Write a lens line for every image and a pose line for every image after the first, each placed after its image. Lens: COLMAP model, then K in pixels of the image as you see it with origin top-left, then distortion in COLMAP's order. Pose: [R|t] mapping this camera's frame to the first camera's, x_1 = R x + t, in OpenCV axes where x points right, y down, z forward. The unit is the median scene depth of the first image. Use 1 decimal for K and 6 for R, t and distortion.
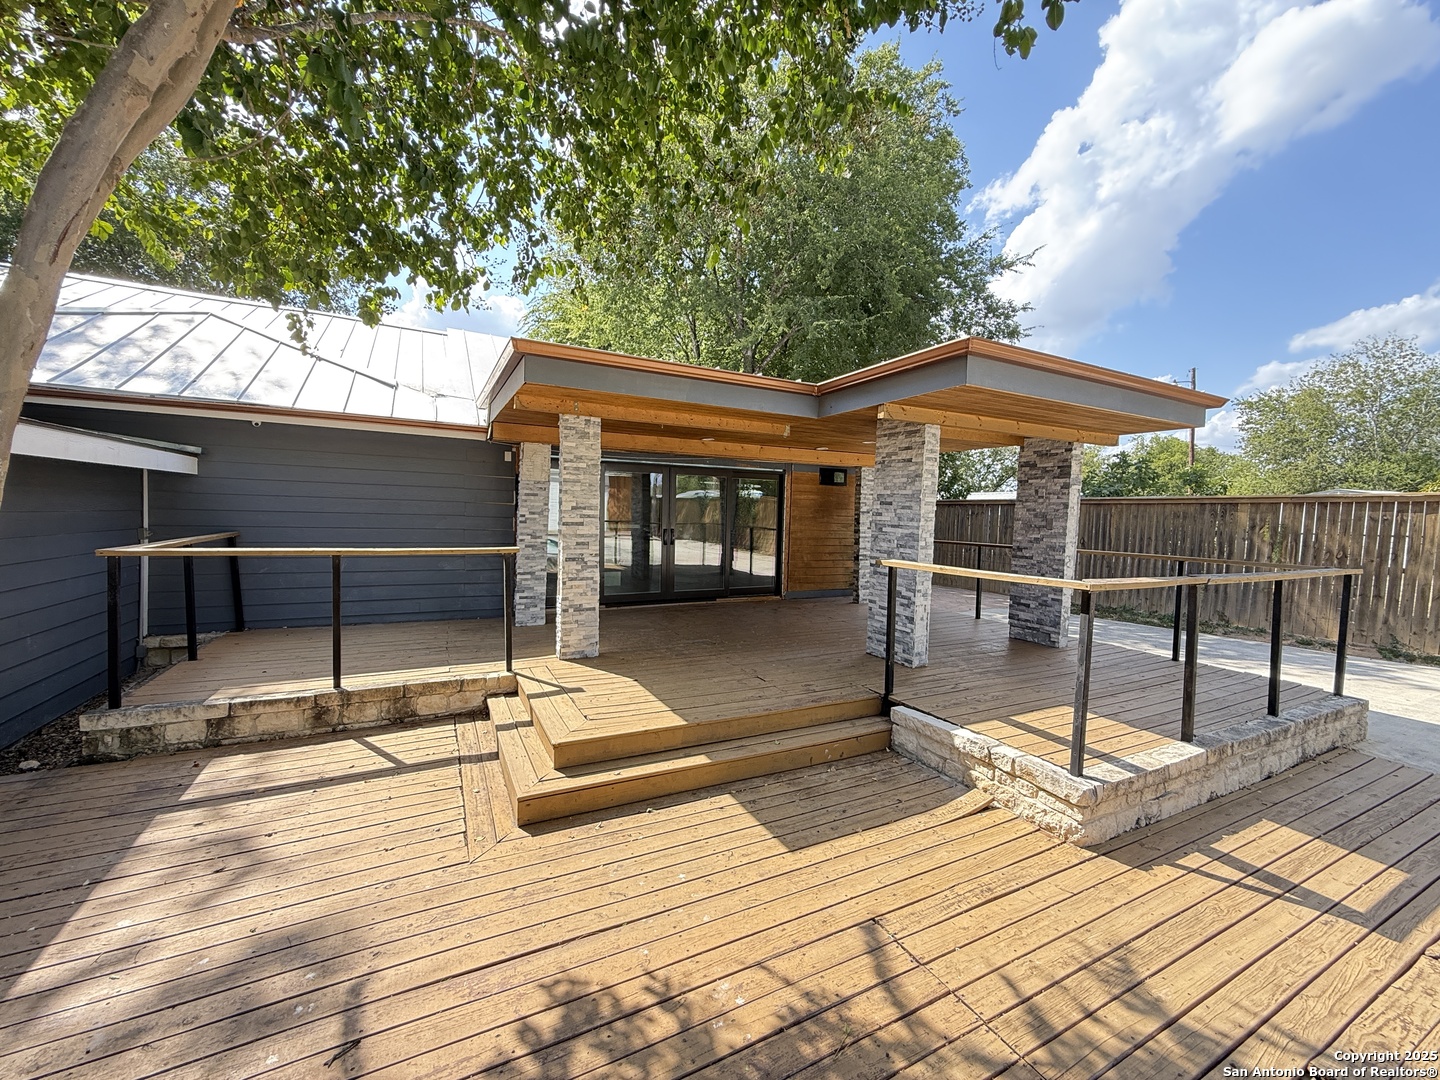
lens RADIAL K [[574.0, 0, 720.7], [0, 574.0, 547.0], [0, 0, 1]] dist [0.000469, 0.001014]
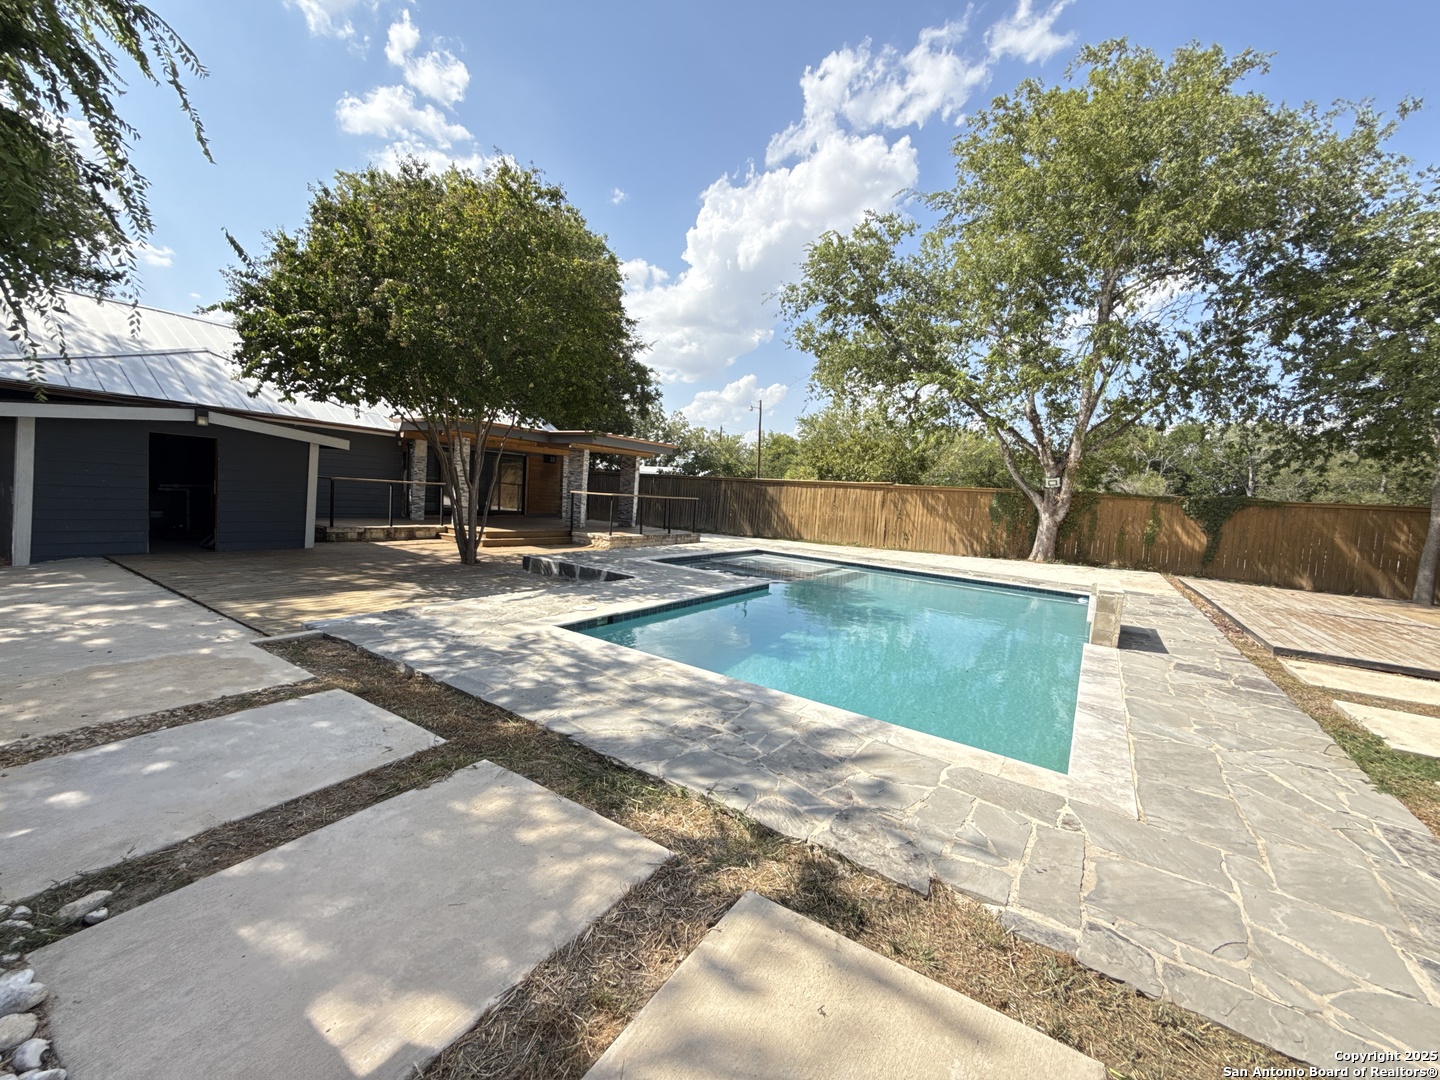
lens RADIAL K [[574.0, 0, 725.4], [0, 574.0, 539.3], [0, 0, 1]] dist [0.000469, 0.001014]
pose [[0.867537, -0.008434, 0.497300, -0.527108], [-0.014625, 0.998991, 0.042456, 0.130792], [-0.497157, -0.044106, 0.866539, -2.078315]]
